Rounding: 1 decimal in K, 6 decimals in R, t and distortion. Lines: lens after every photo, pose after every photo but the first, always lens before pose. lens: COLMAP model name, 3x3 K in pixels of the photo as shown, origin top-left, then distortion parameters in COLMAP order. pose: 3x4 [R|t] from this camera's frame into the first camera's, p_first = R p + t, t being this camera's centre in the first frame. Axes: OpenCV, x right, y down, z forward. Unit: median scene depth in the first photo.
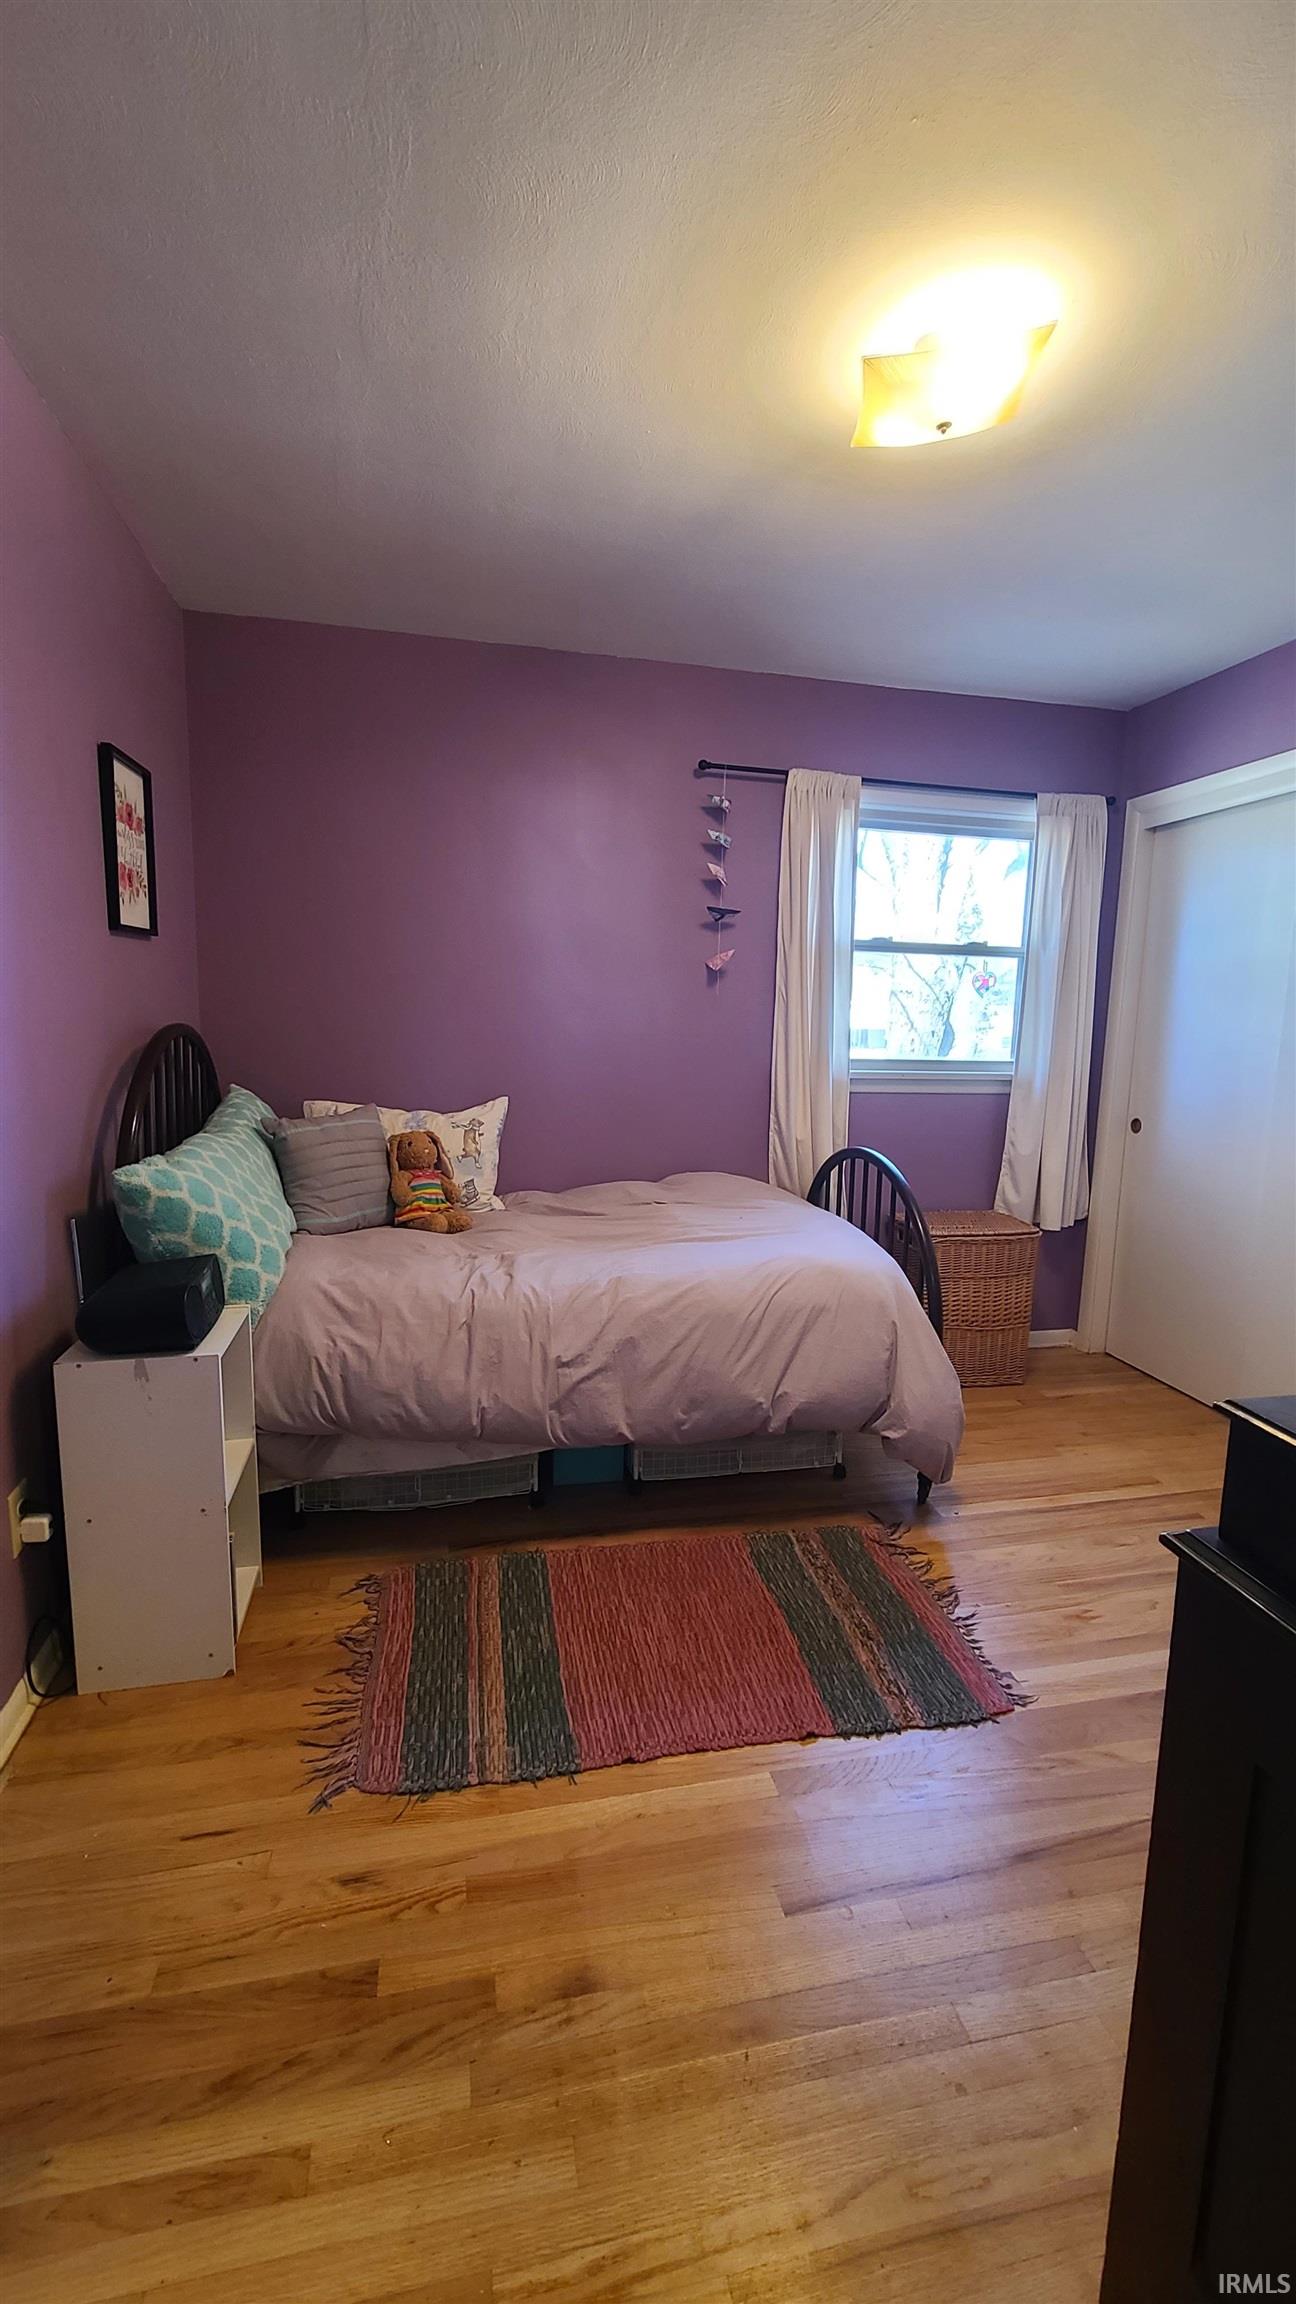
lens RADIAL K [[940.5, 0, 646.0], [0, 940.5, 1145.9], [0, 0, 1]] dist [-0.002152, -0.001093]
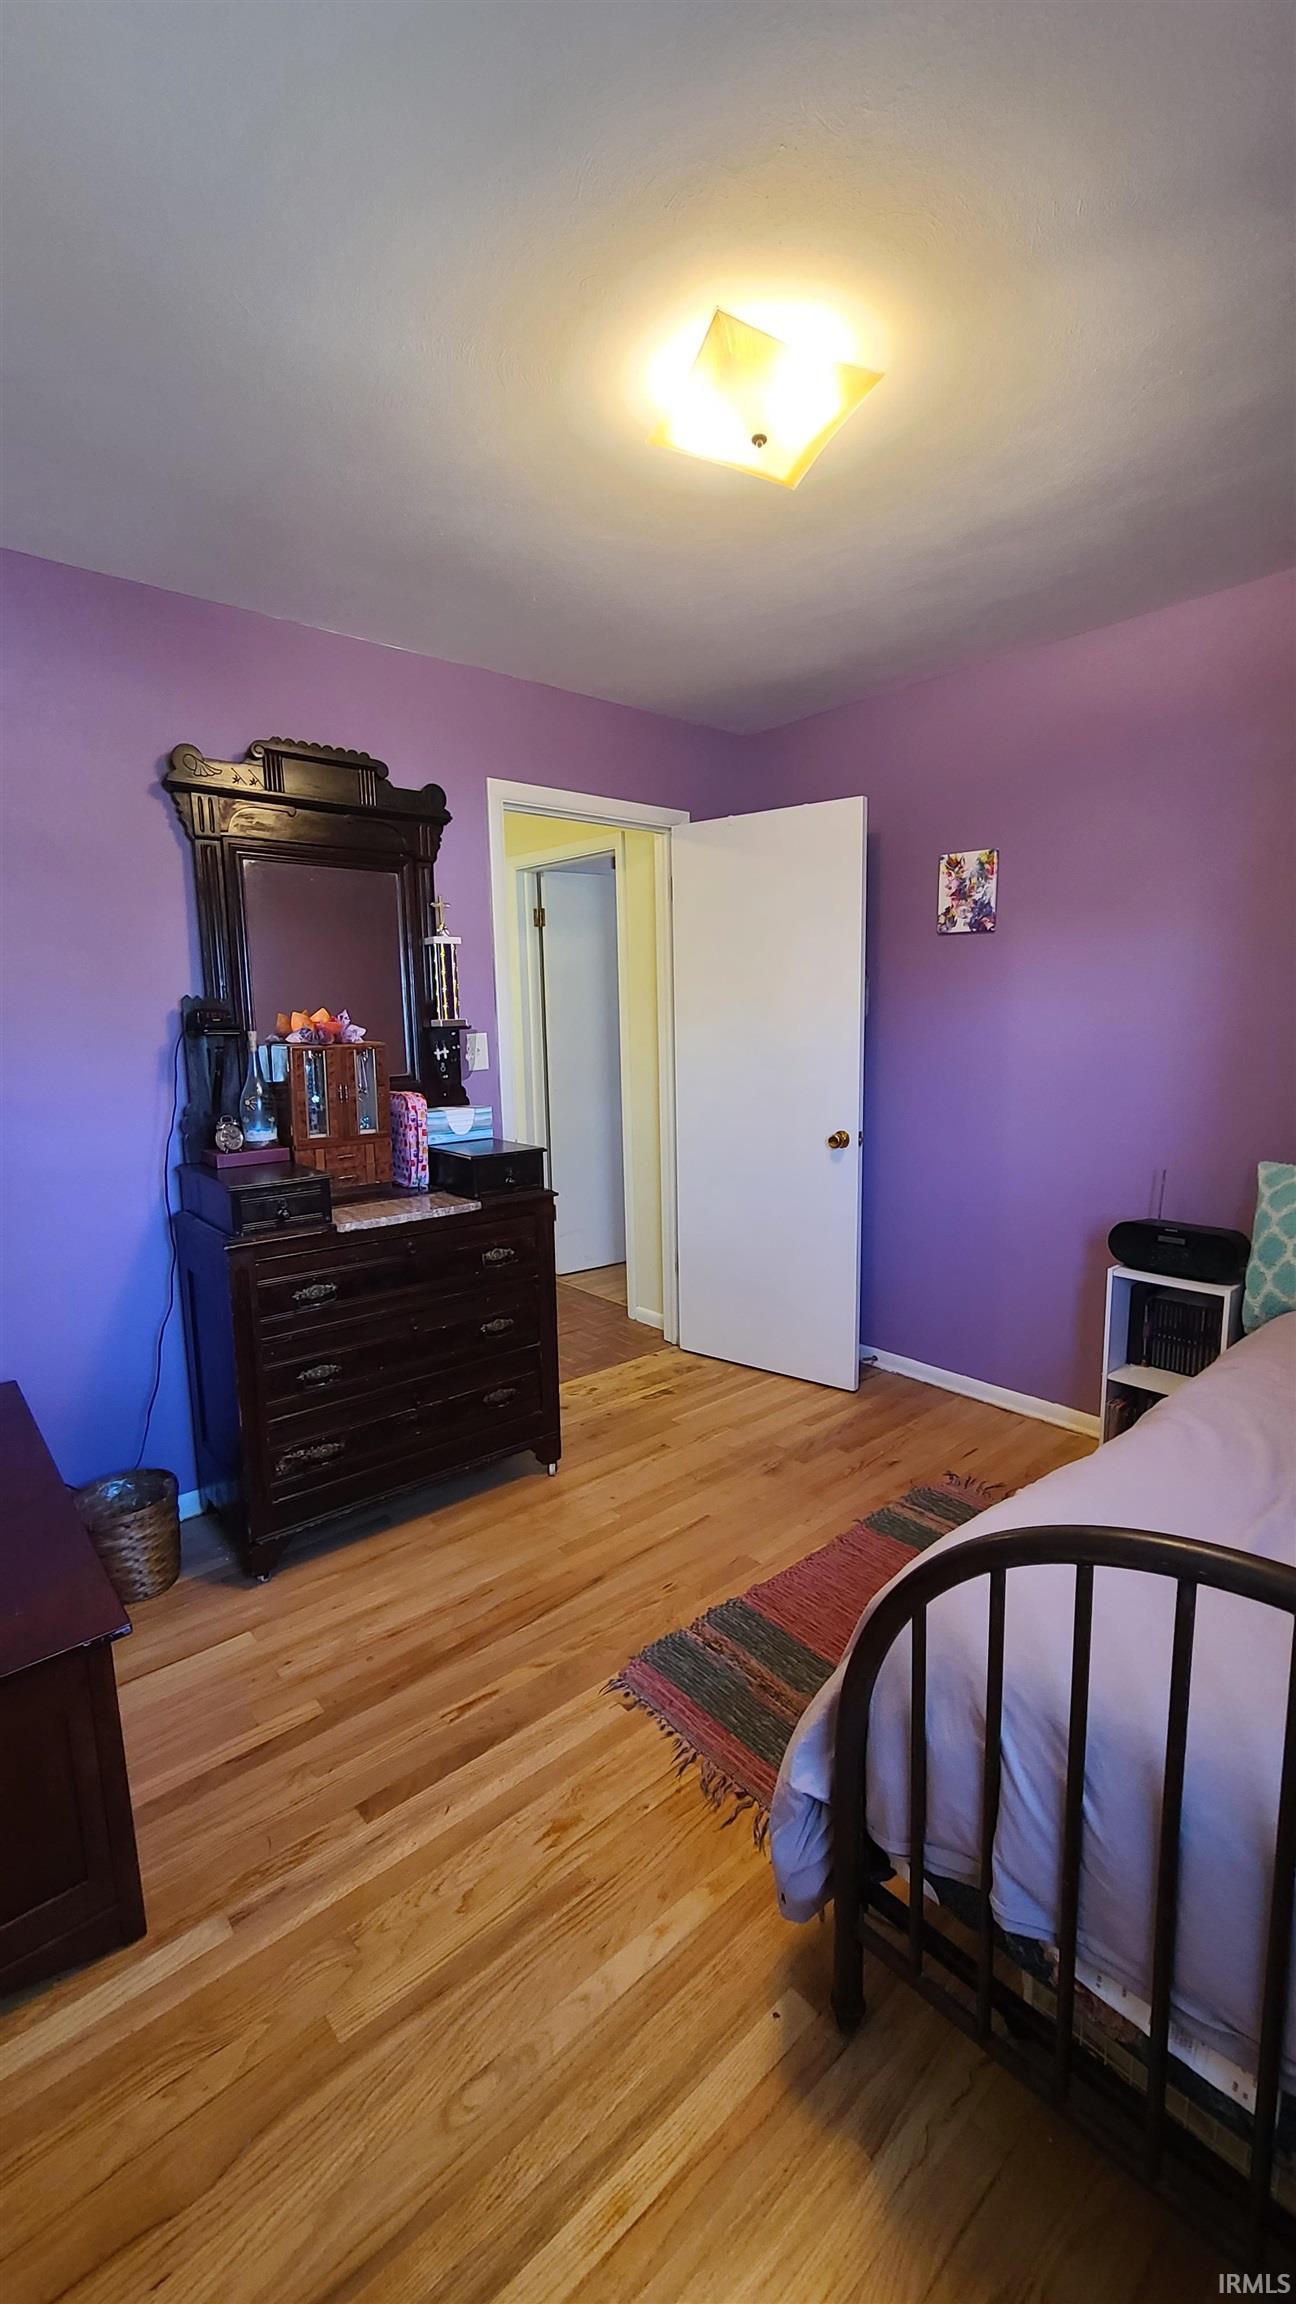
lens RADIAL K [[940.5, 0, 654.3], [0, 940.5, 1138.9], [0, 0, 1]] dist [-0.002152, -0.001093]
pose [[-0.869047, 0.058761, -0.491227, 0.877334], [-0.075850, 0.965357, 0.249666, -0.288729], [0.488880, 0.254231, -0.834484, 1.817119]]
